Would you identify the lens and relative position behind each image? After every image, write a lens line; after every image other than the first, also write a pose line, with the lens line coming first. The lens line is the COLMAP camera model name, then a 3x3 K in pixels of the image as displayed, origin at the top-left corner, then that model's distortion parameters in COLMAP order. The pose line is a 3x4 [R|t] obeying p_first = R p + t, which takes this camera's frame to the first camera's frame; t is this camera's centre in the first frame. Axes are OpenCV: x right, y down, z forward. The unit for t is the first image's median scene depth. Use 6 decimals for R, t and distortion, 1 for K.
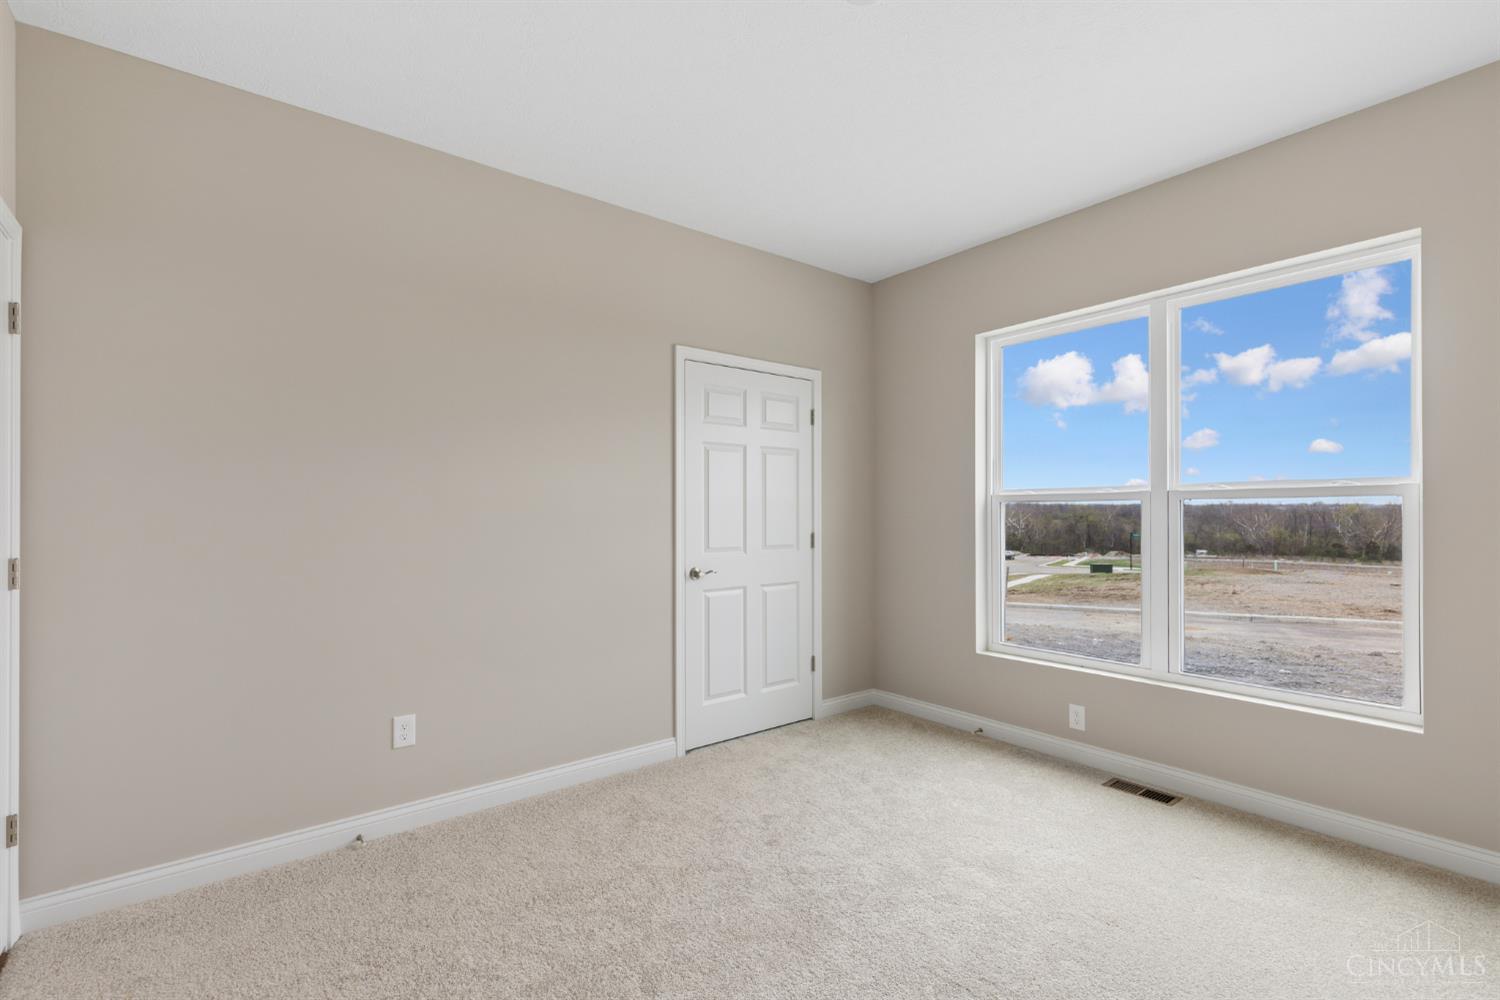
lens RADIAL K [[675.3, 0, 759.5], [0, 675.3, 509.5], [0, 0, 1]] dist [0.004331, -0.000118]
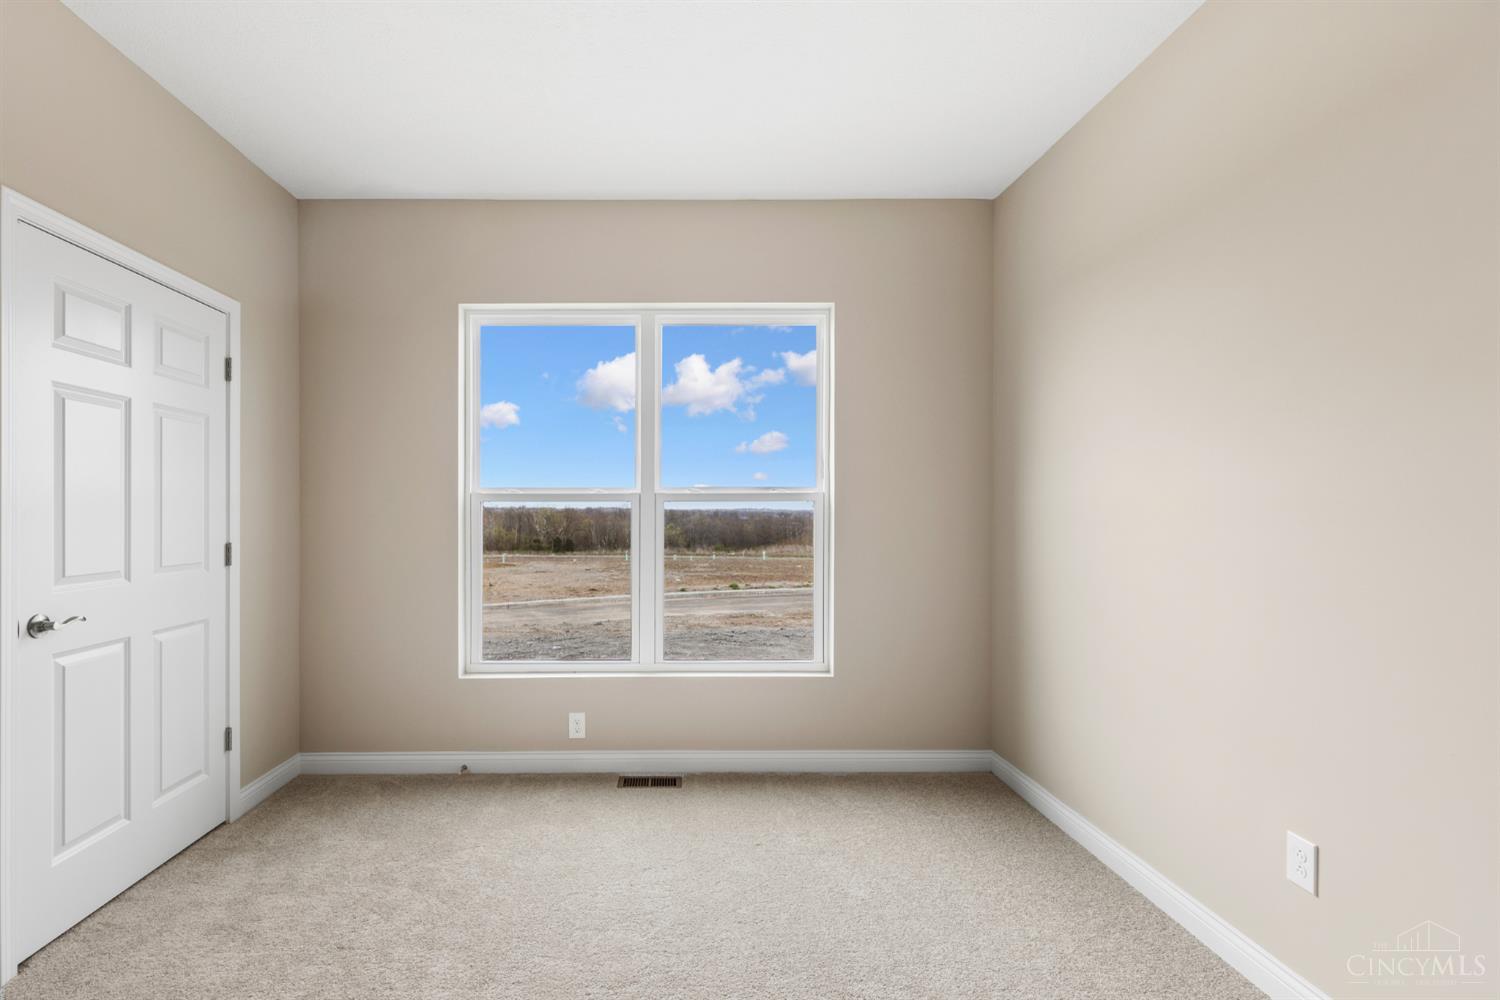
lens RADIAL K [[700.1, 0, 672.7], [0, 700.1, 515.2], [0, 0, 1]] dist [0.001316, -0.000105]
pose [[0.621017, 0.000361, 0.783797, -0.216788], [-0.004989, 0.999981, 0.003492, 0.002699], [-0.783782, -0.006079, 0.621007, 0.260977]]
